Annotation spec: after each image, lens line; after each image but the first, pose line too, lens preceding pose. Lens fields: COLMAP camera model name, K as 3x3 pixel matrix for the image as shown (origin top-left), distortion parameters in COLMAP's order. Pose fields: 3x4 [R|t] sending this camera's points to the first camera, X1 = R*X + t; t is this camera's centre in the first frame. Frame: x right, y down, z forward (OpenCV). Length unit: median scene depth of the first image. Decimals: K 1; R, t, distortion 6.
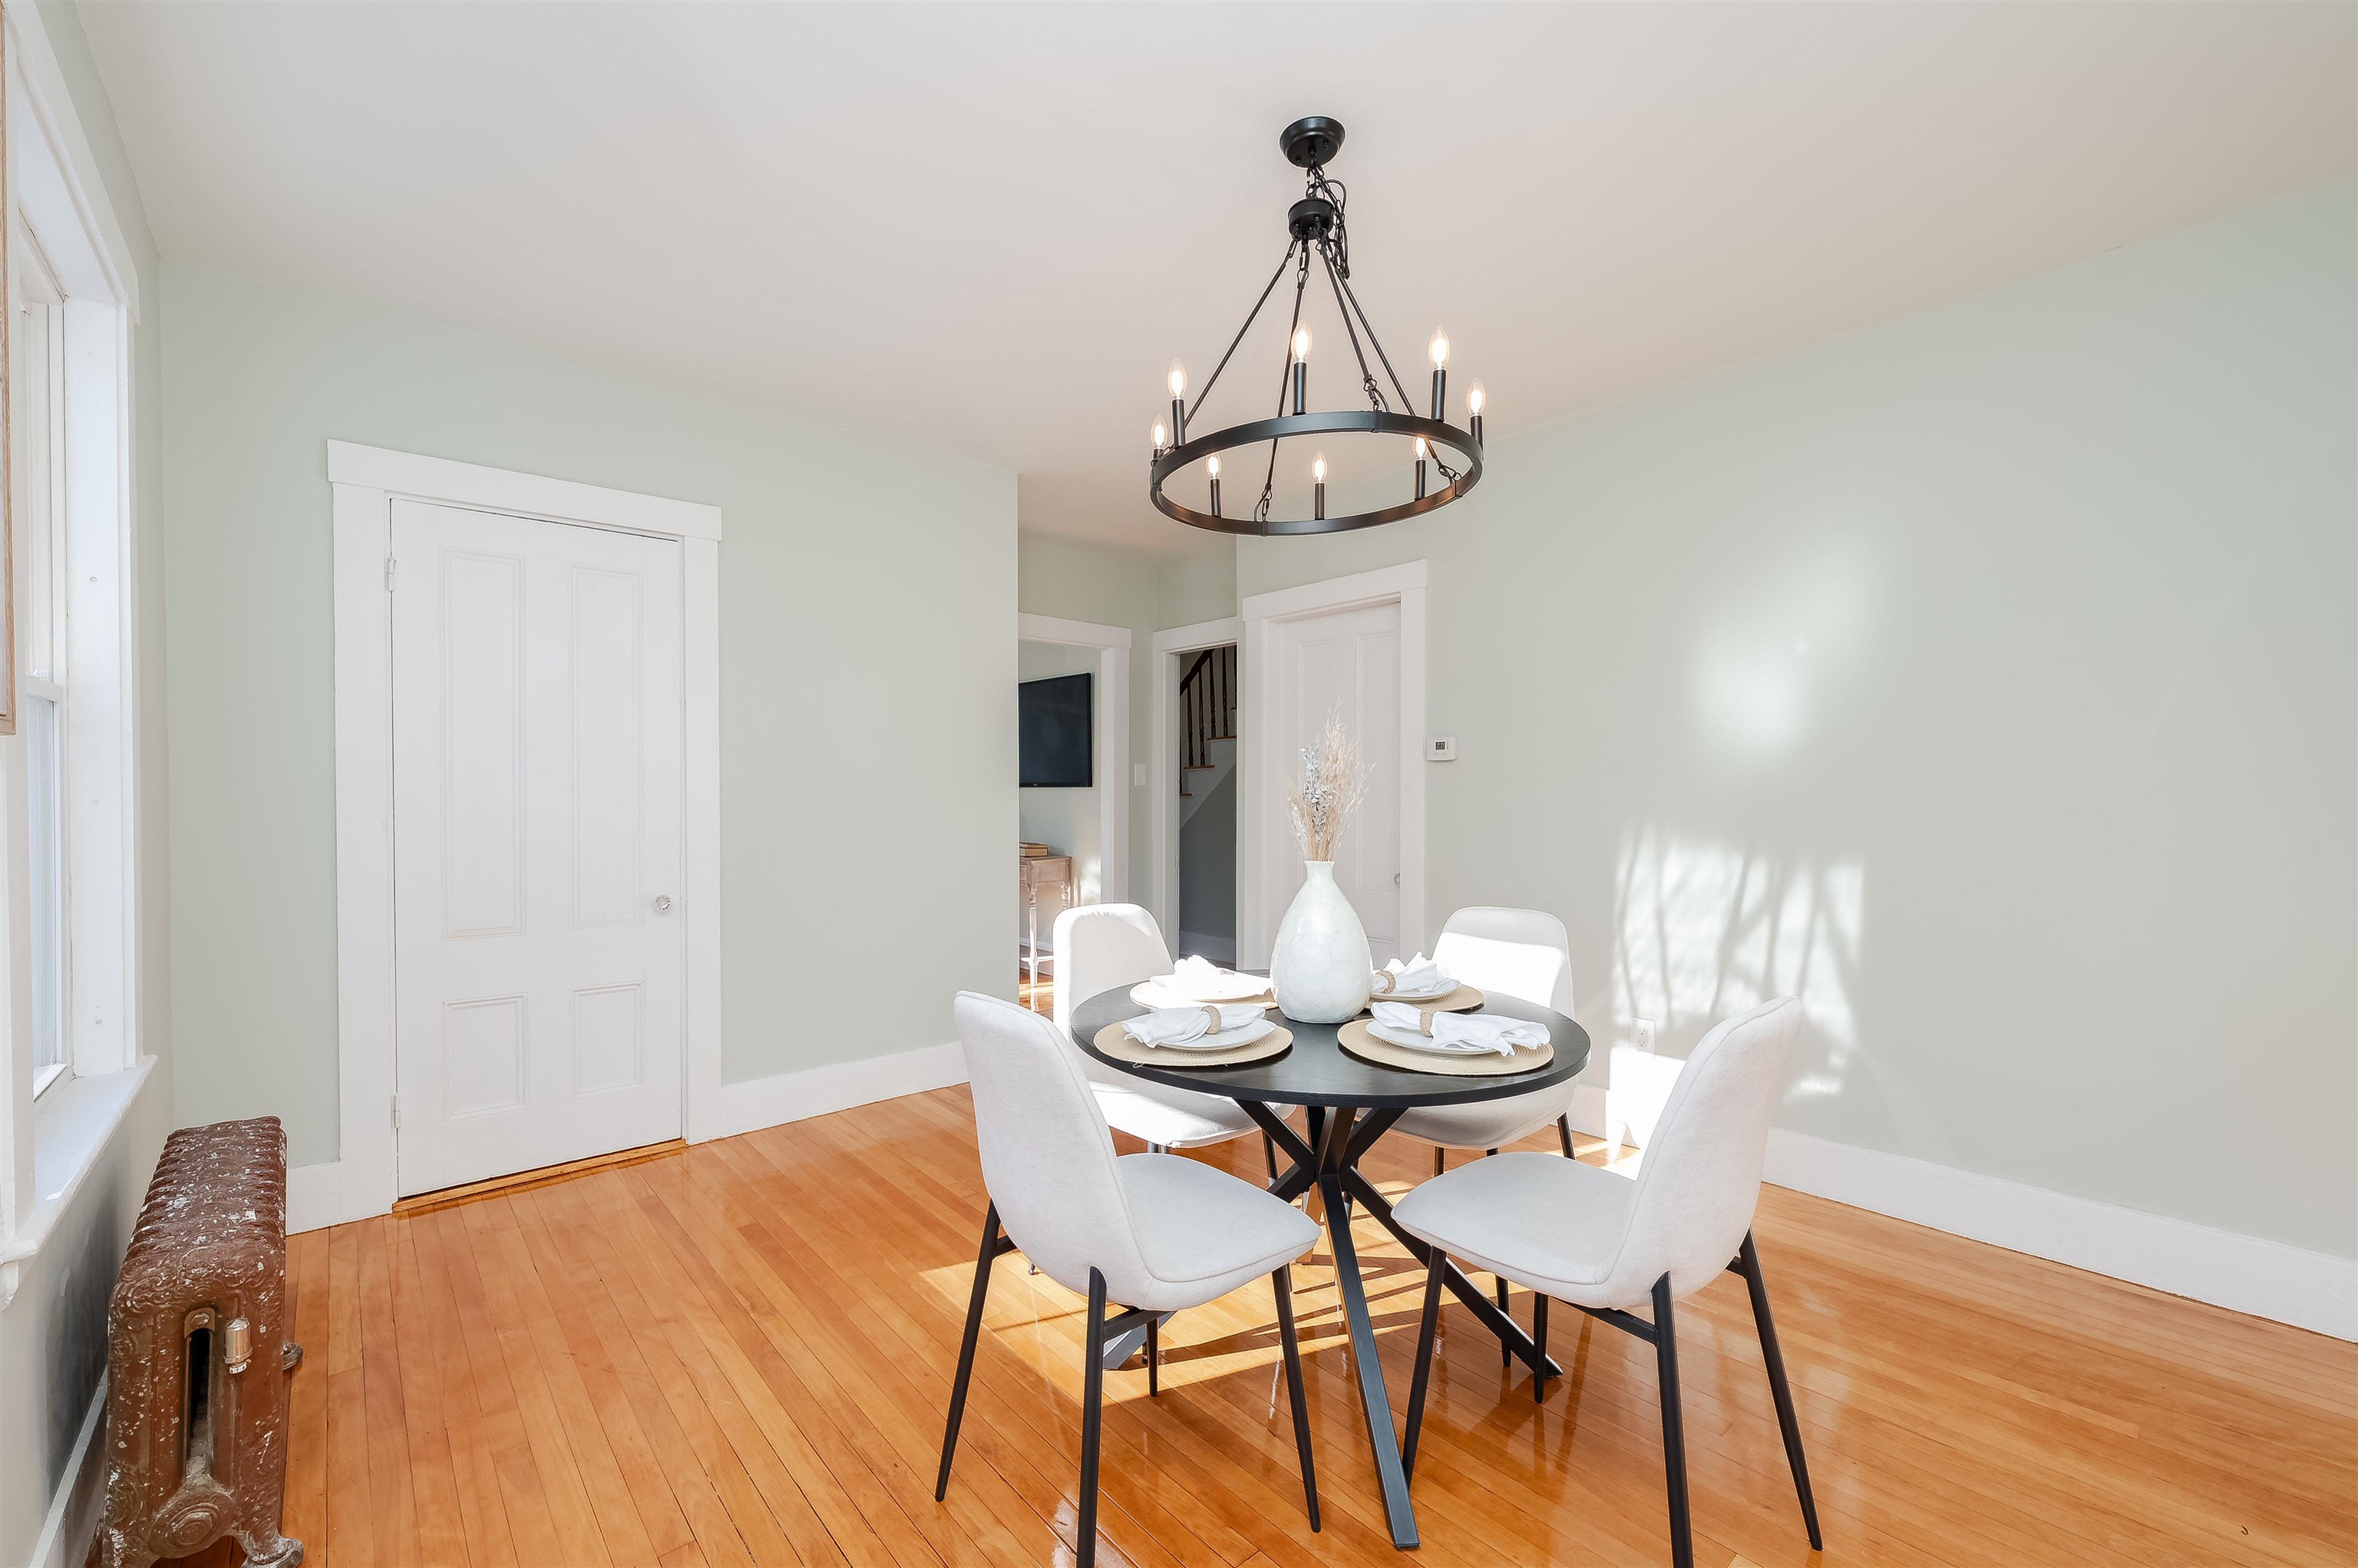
lens RADIAL K [[934.4, 0, 1169.0], [0, 934.4, 785.3], [0, 0, 1]] dist [0.000353, -0.000116]
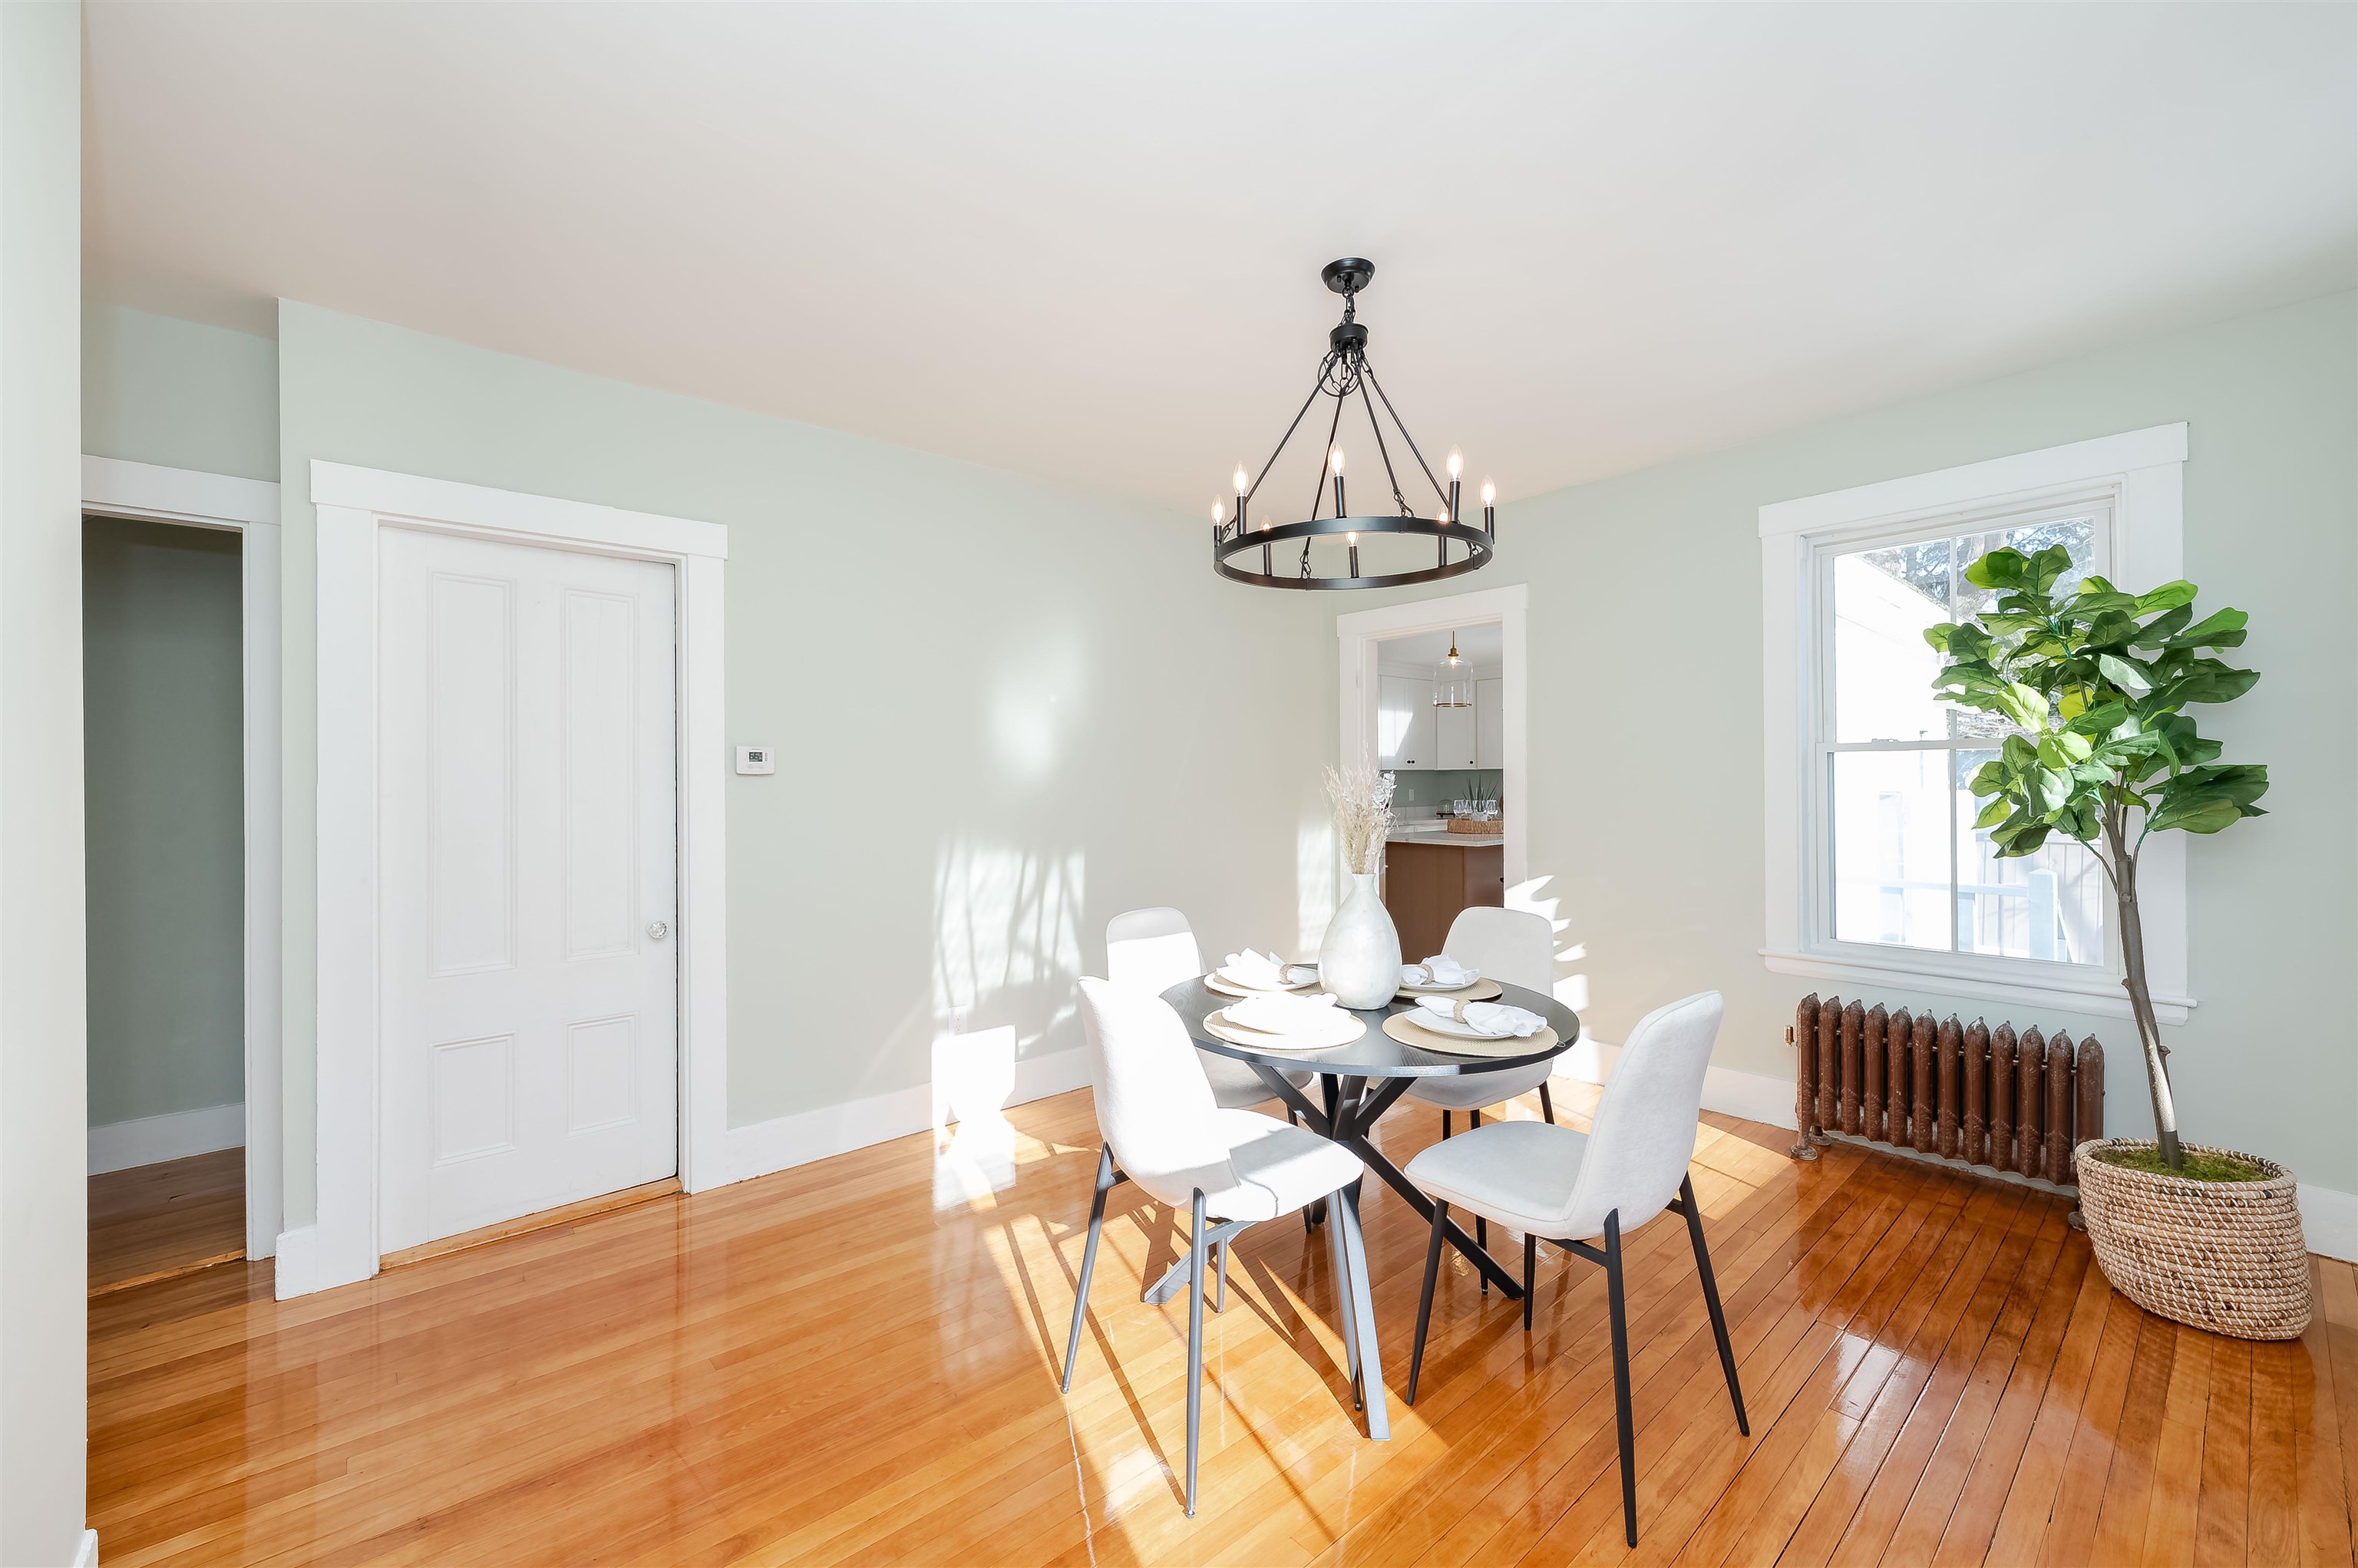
lens RADIAL K [[934.4, 0, 1169.0], [0, 934.4, 785.3], [0, 0, 1]] dist [0.000353, -0.000116]
pose [[0.022058, 0.010935, 0.999697, -0.649175], [0.013728, 0.999843, -0.011240, -0.002634], [-0.999662, 0.013972, 0.021904, 0.739967]]
